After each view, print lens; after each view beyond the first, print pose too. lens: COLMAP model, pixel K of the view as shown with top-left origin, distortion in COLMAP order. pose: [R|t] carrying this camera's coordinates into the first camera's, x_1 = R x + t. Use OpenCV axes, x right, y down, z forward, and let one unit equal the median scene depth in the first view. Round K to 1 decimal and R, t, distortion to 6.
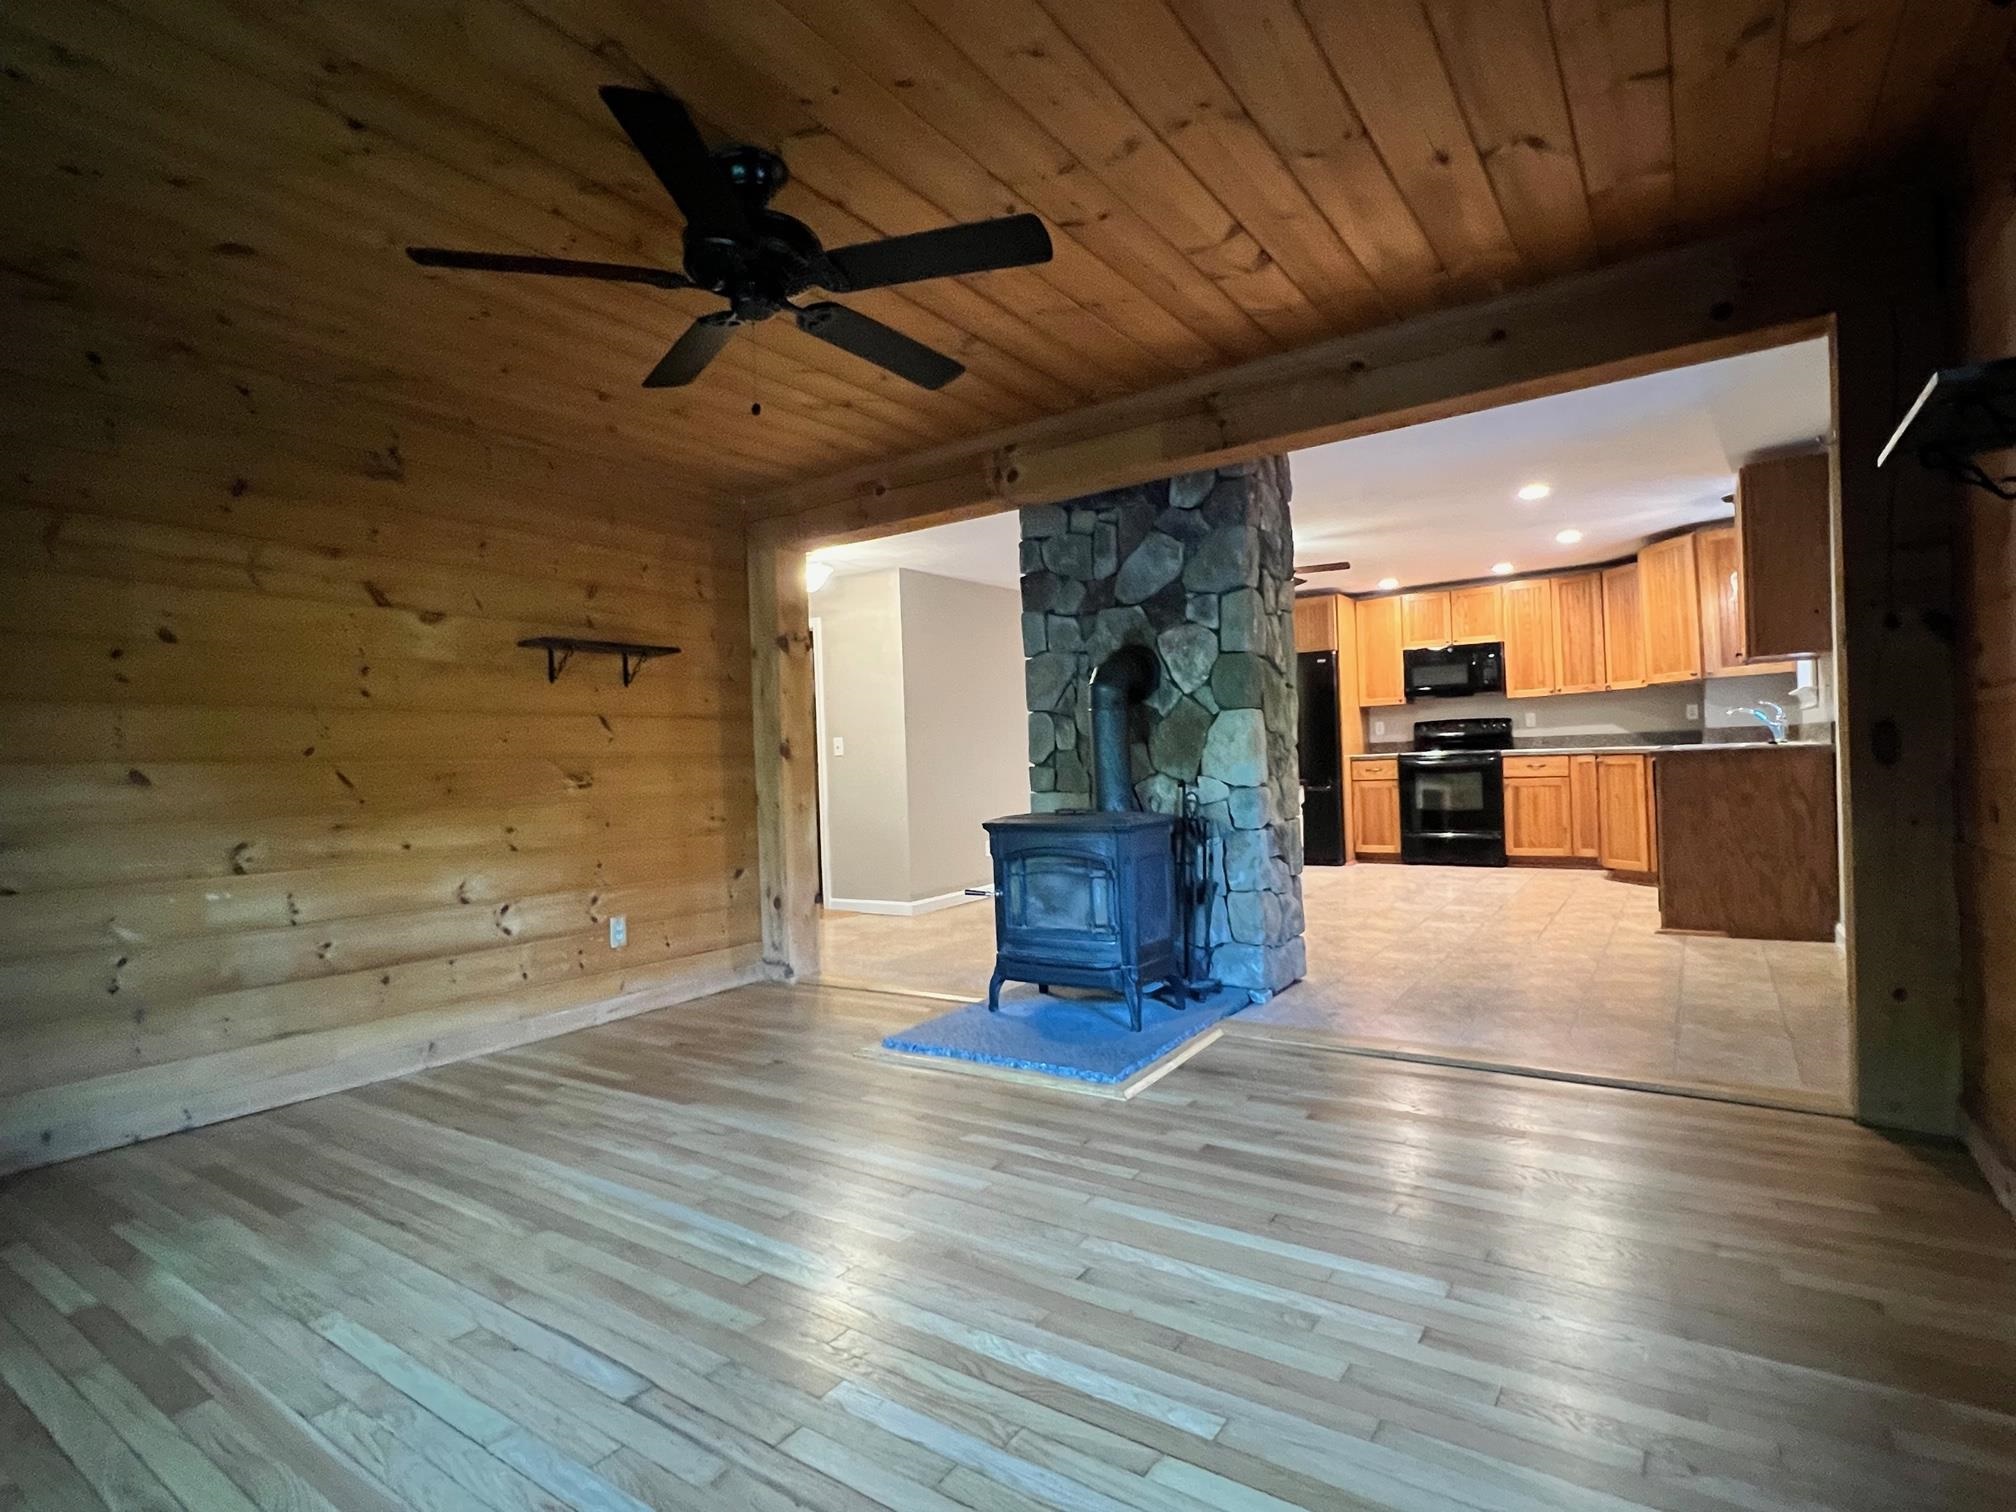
lens RADIAL K [[1007.2, 0, 1008.0], [0, 1007.2, 756.0], [0, 0, 1]] dist [-0.000249, -0.000064]
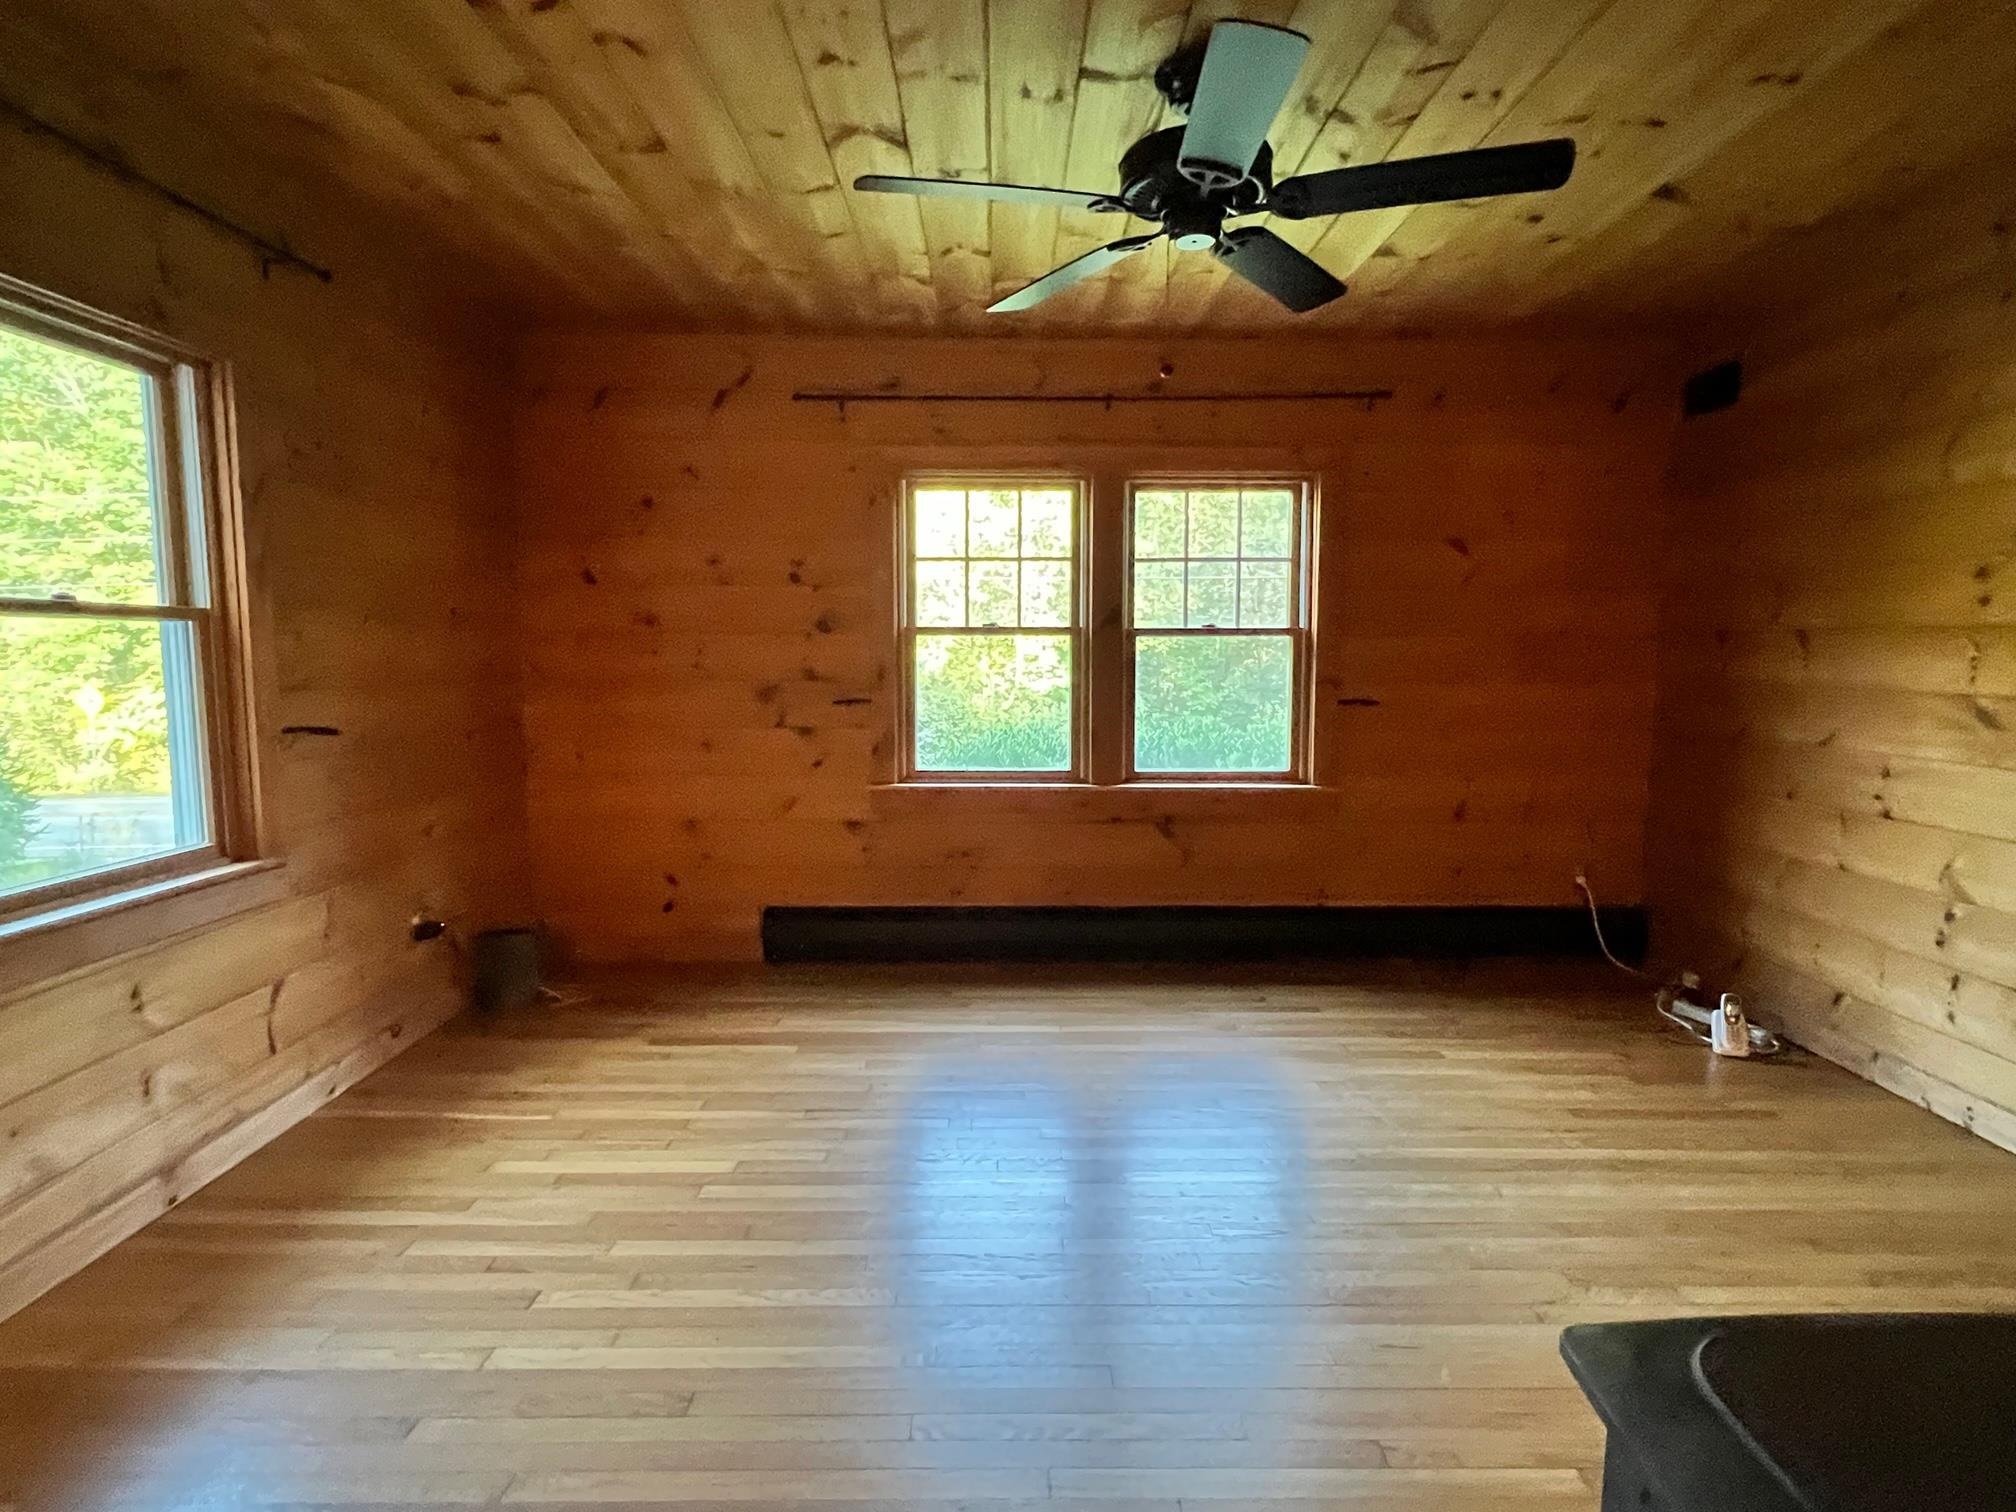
lens RADIAL K [[1092.5, 0, 1008.0], [0, 1092.5, 756.0], [0, 0, 1]] dist [-0.000229, -0.000059]
pose [[-0.815494, 0.089687, -0.571775, 0.501597], [0.034608, 0.993709, 0.106511, -0.098303], [0.577730, 0.067071, -0.813468, 1.806021]]
